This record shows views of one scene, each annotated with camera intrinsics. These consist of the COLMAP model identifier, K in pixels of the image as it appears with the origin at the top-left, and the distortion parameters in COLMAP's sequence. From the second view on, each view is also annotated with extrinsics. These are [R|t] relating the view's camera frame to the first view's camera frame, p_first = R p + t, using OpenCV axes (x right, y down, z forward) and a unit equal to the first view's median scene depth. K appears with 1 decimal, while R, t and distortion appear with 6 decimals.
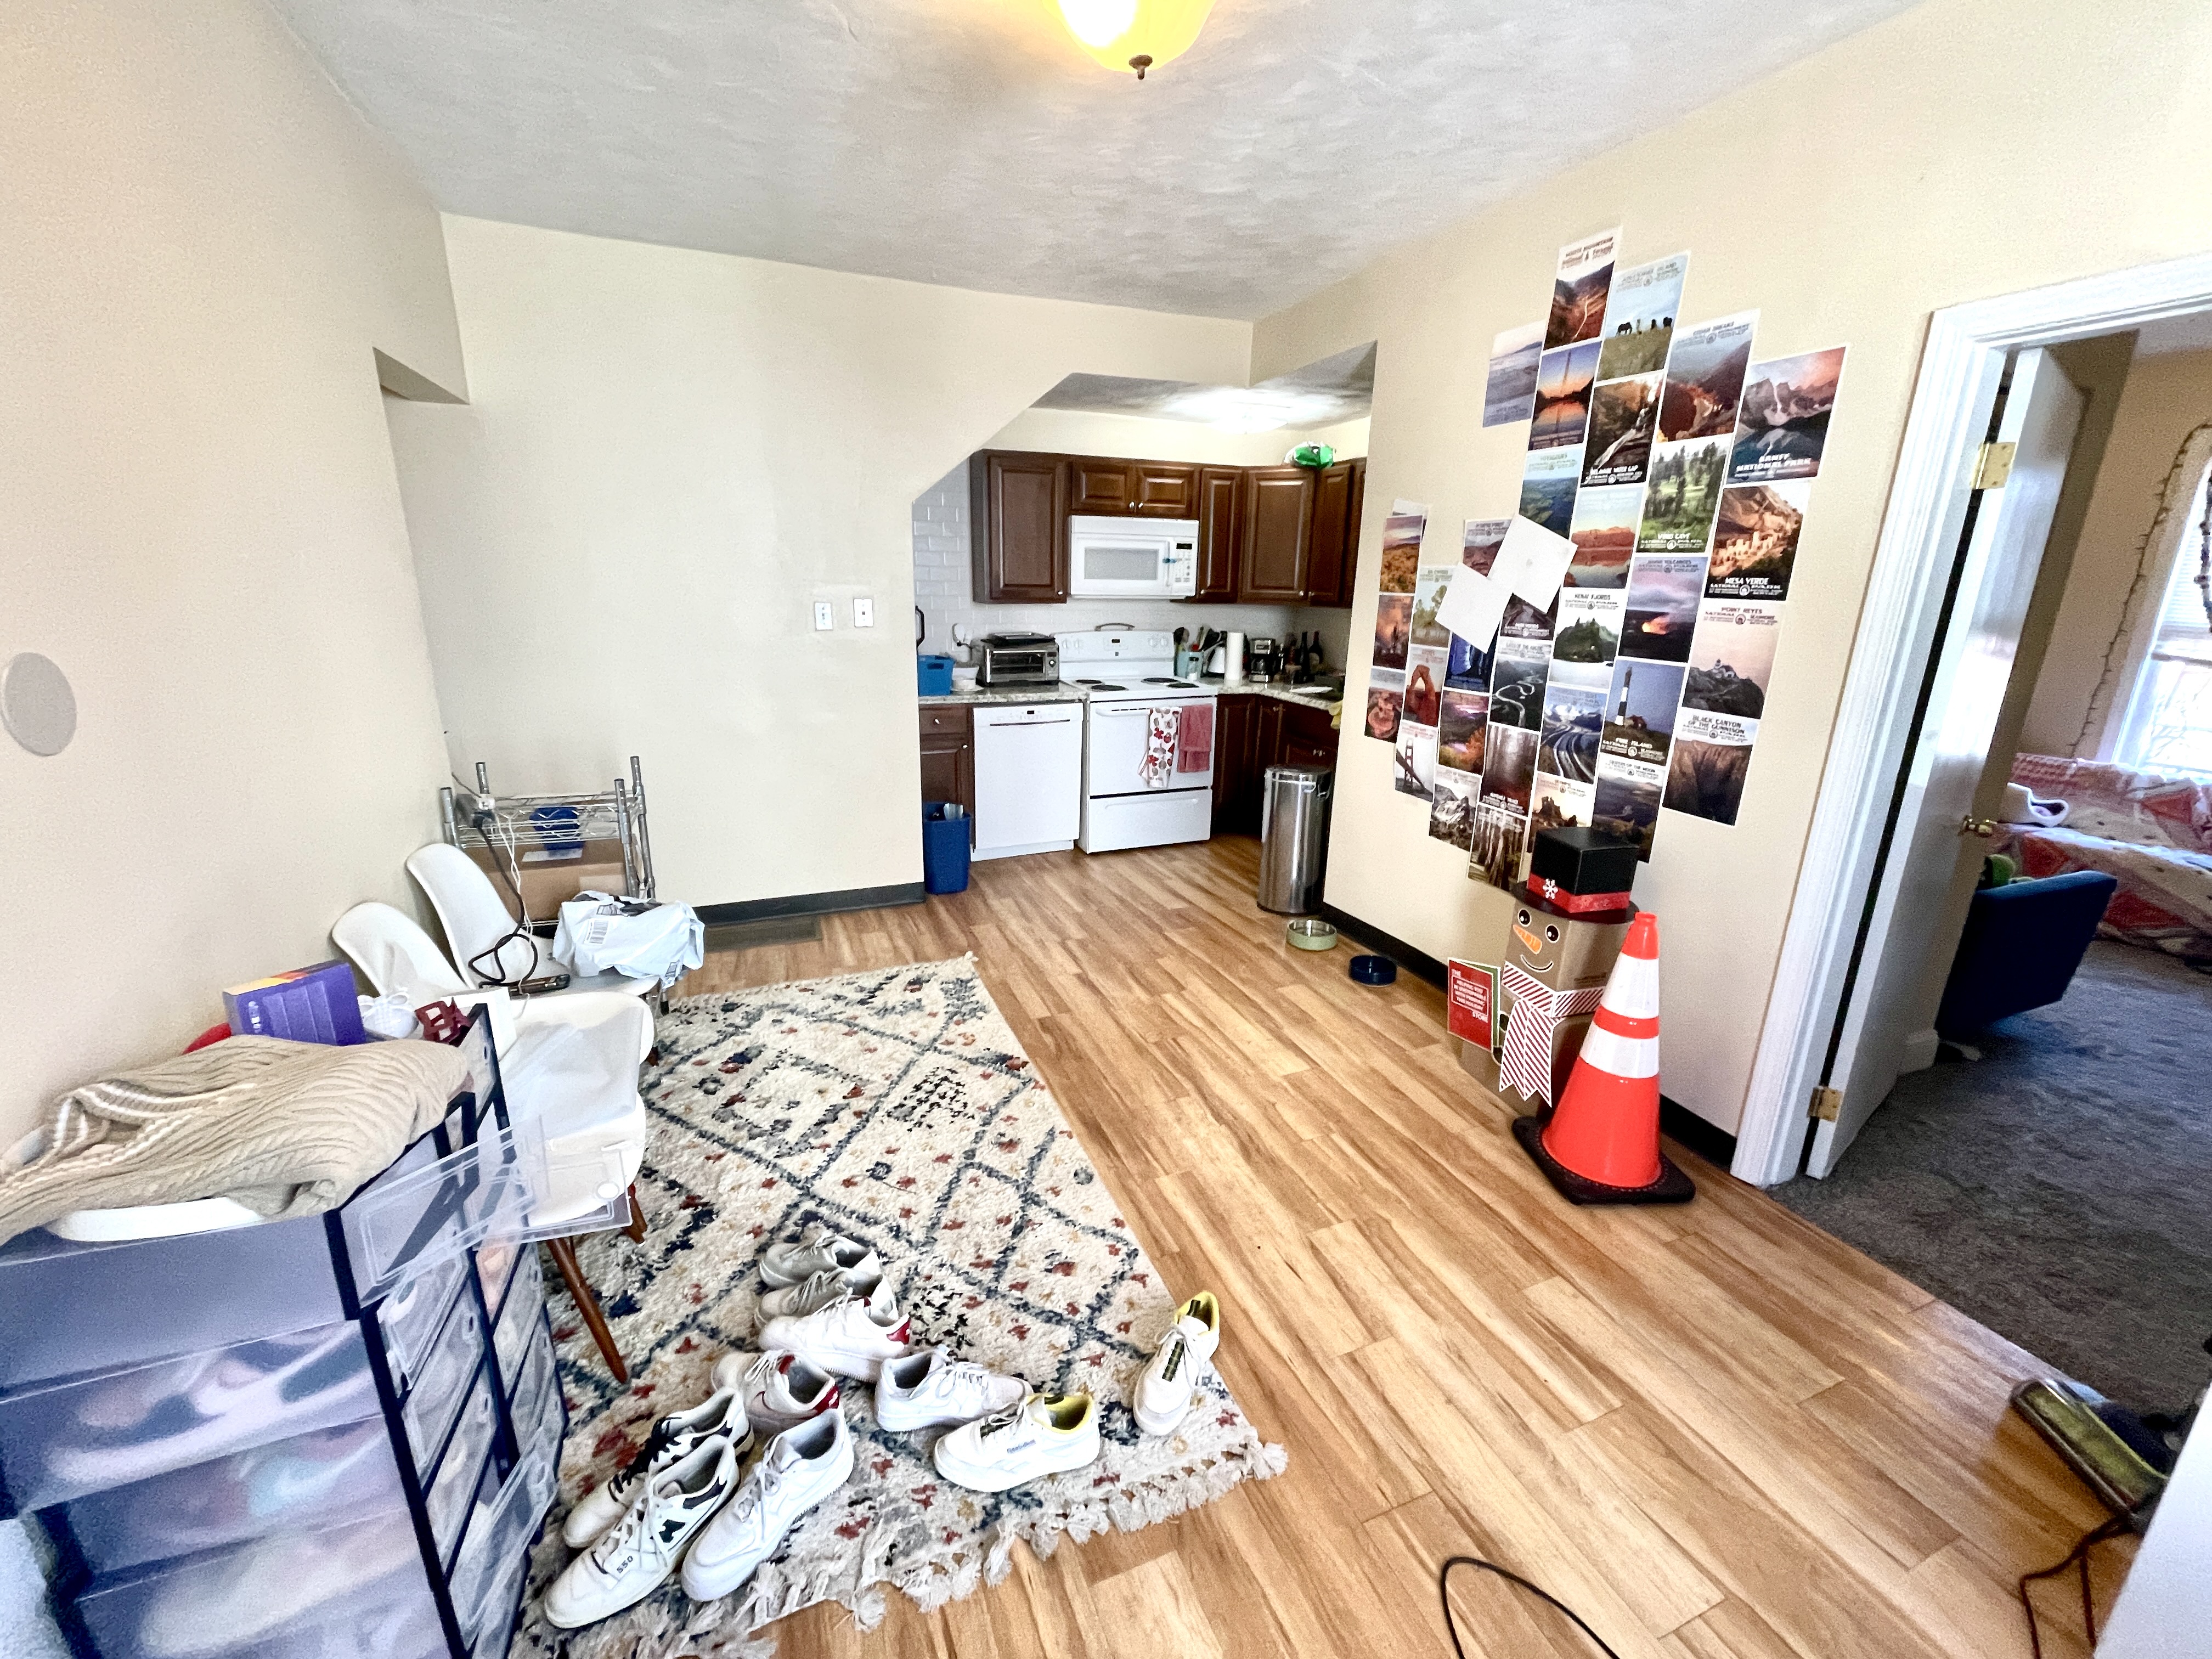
lens RADIAL K [[883.0, 0, 1103.8], [0, 883.0, 822.3], [0, 0, 1]] dist [-0.009656, -0.000185]
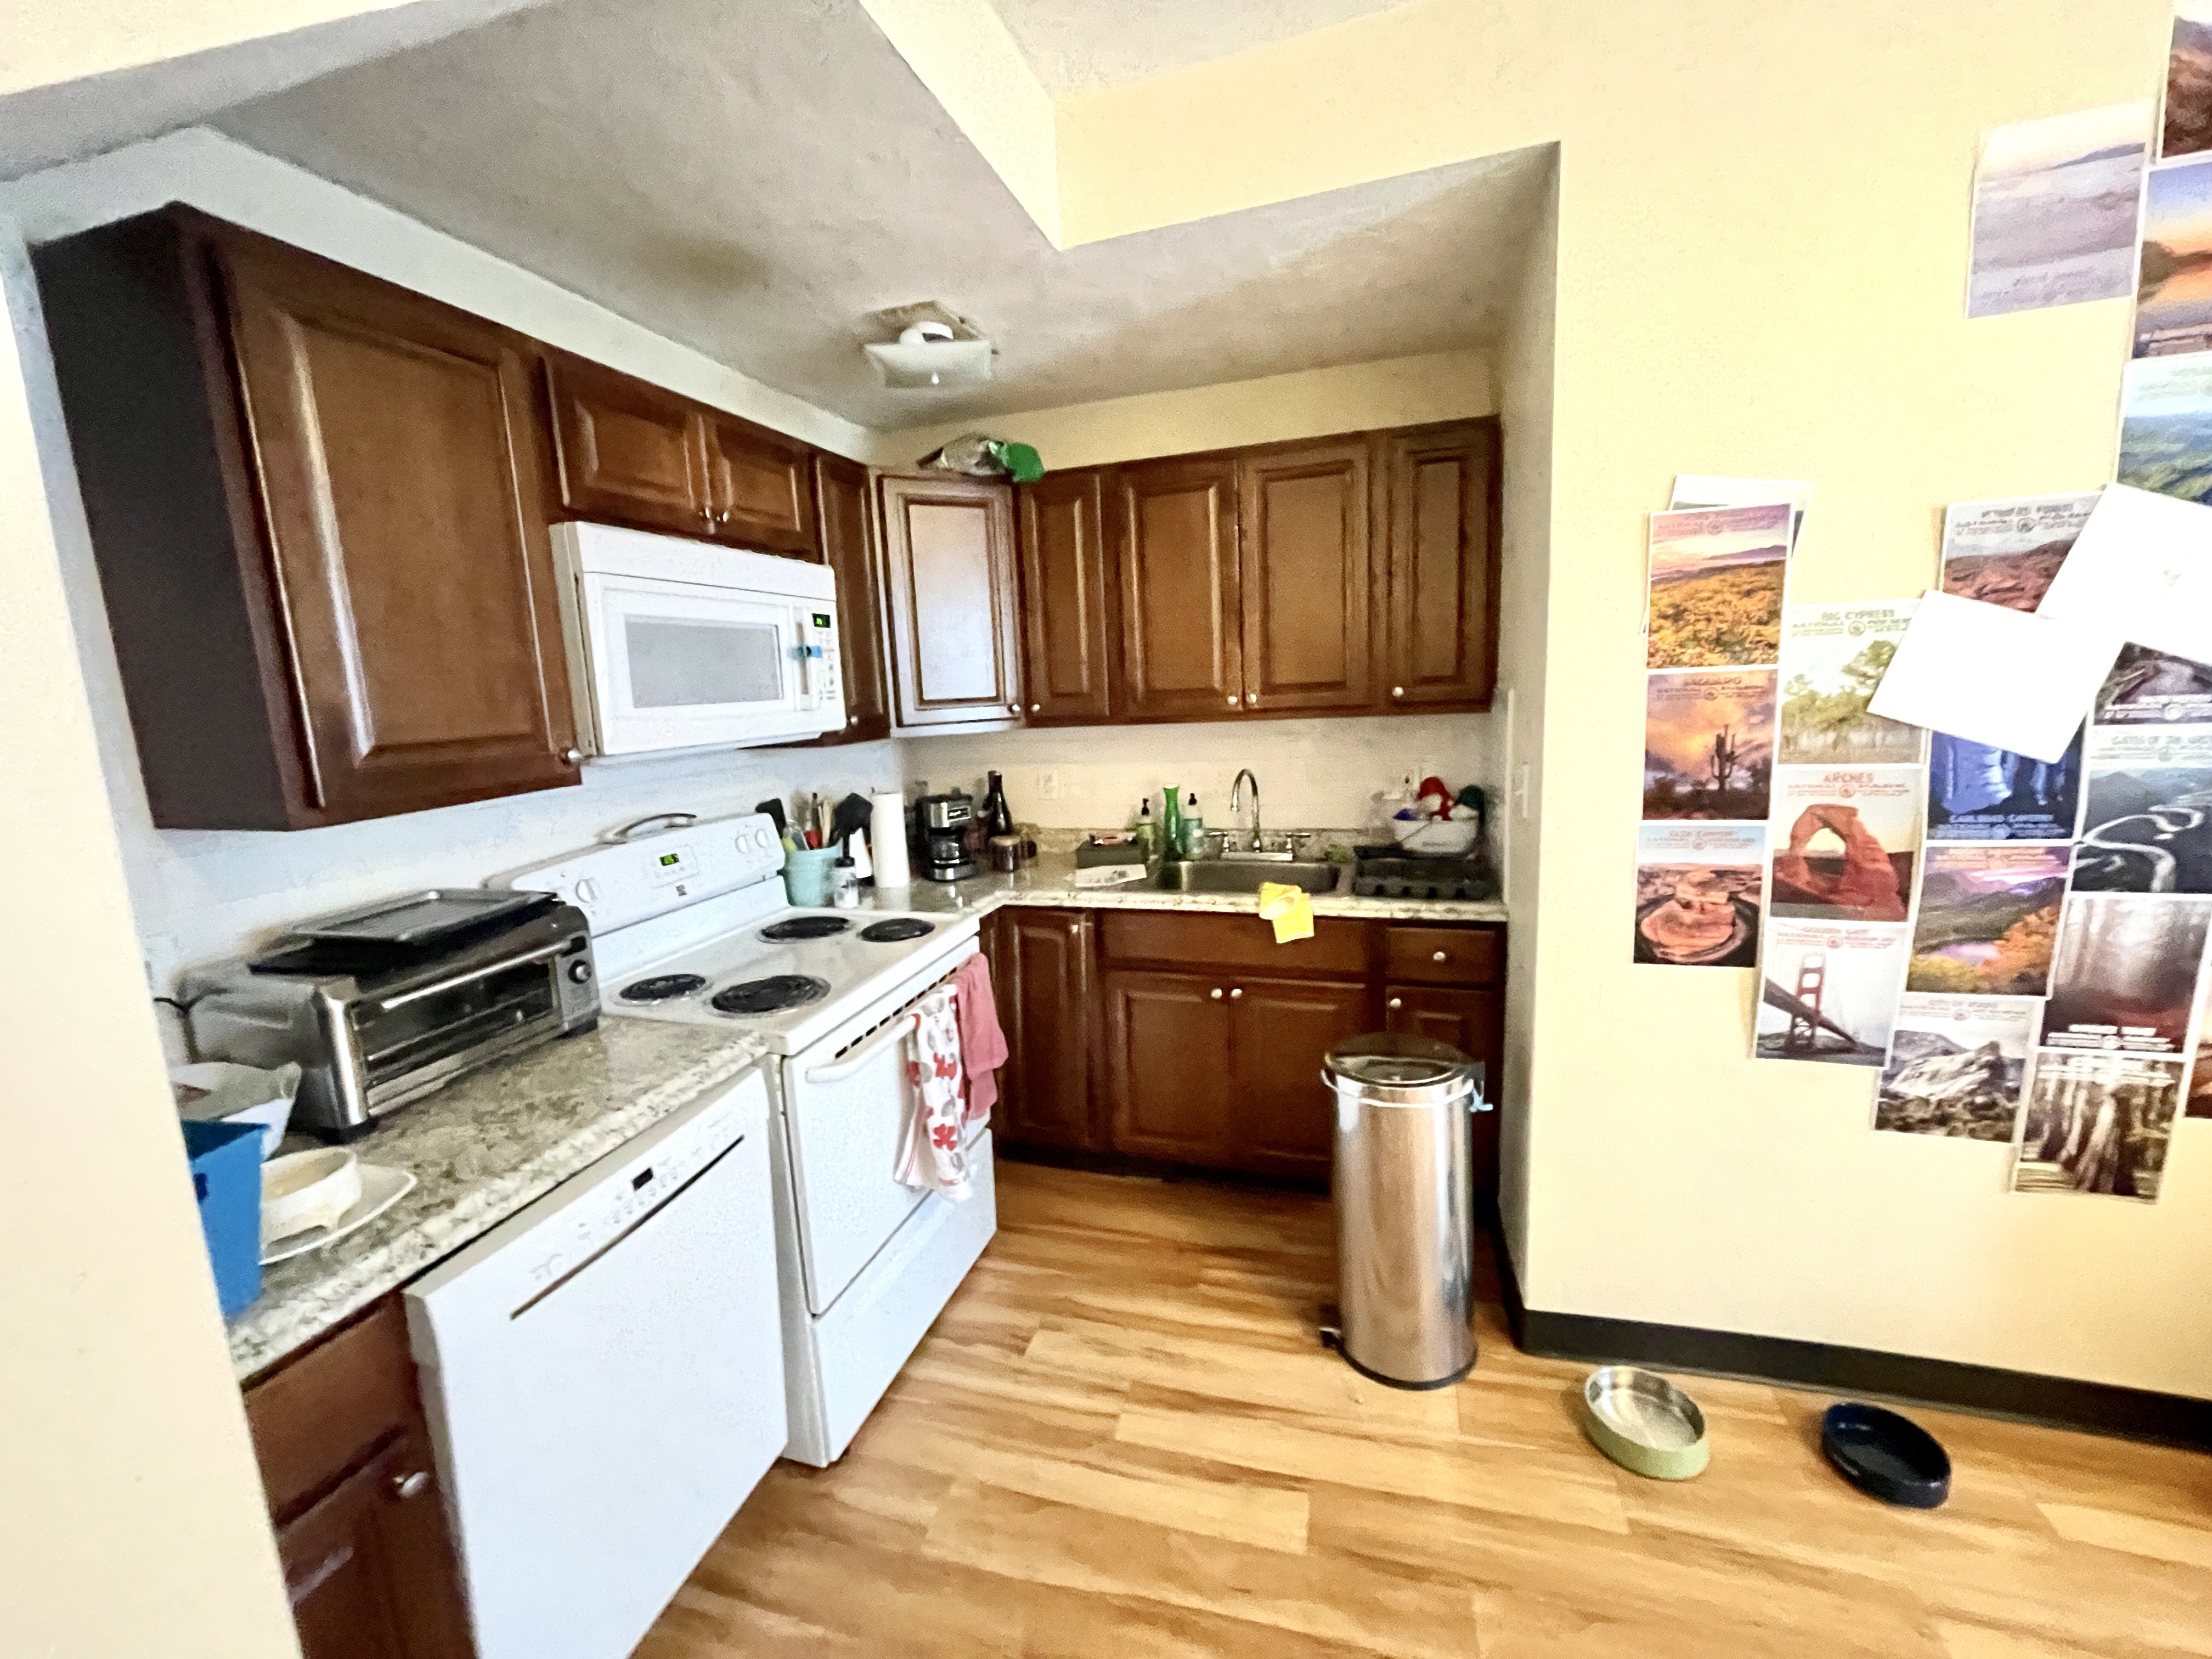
lens RADIAL K [[890.2, 0, 1109.1], [0, 890.2, 823.9], [0, 0, 1]] dist [-0.000252, 0.000093]
pose [[0.626556, -0.171776, 0.760211, -0.255491], [0.268083, 0.963390, -0.003264, -0.265163], [-0.731820, 0.205845, 0.649668, 0.946382]]
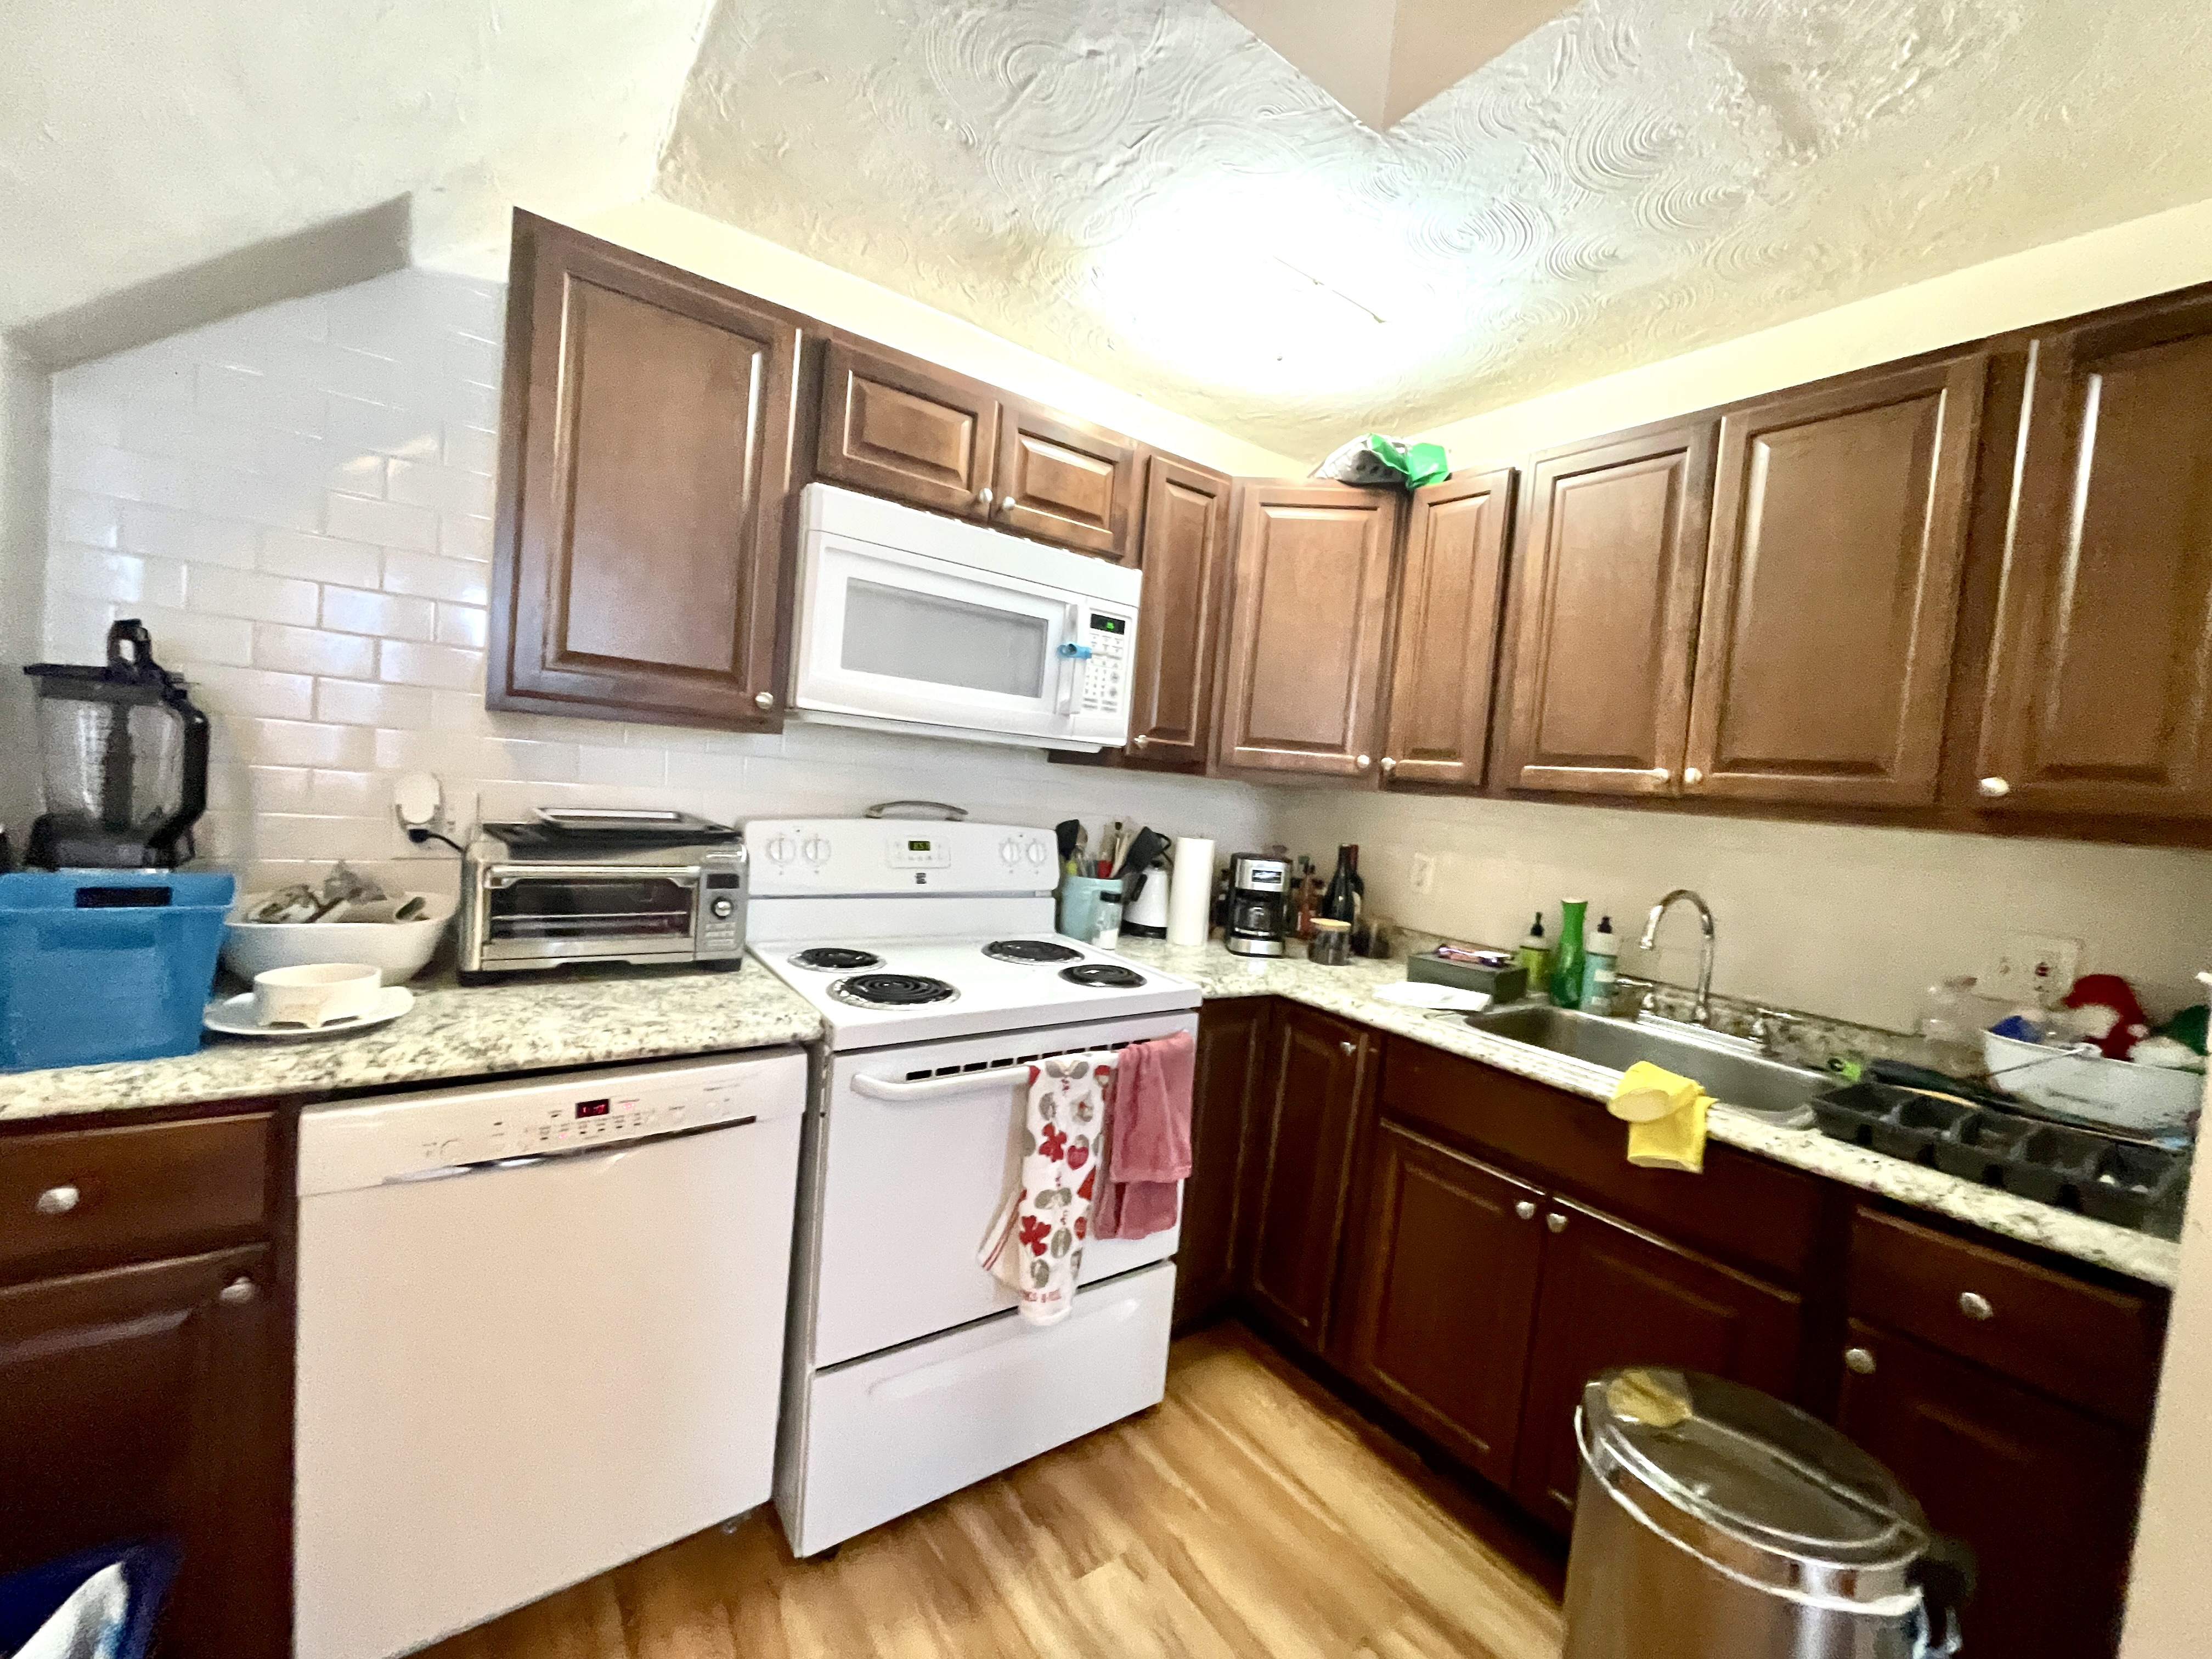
lens RADIAL K [[883.0, 0, 1103.8], [0, 883.0, 822.3], [0, 0, 1]] dist [-0.009656, -0.000185]
pose [[0.967121, 0.054514, 0.248404, -0.007967], [-0.000222, 0.976936, -0.213533, -0.209440], [-0.254316, 0.206457, 0.944828, 0.962725]]
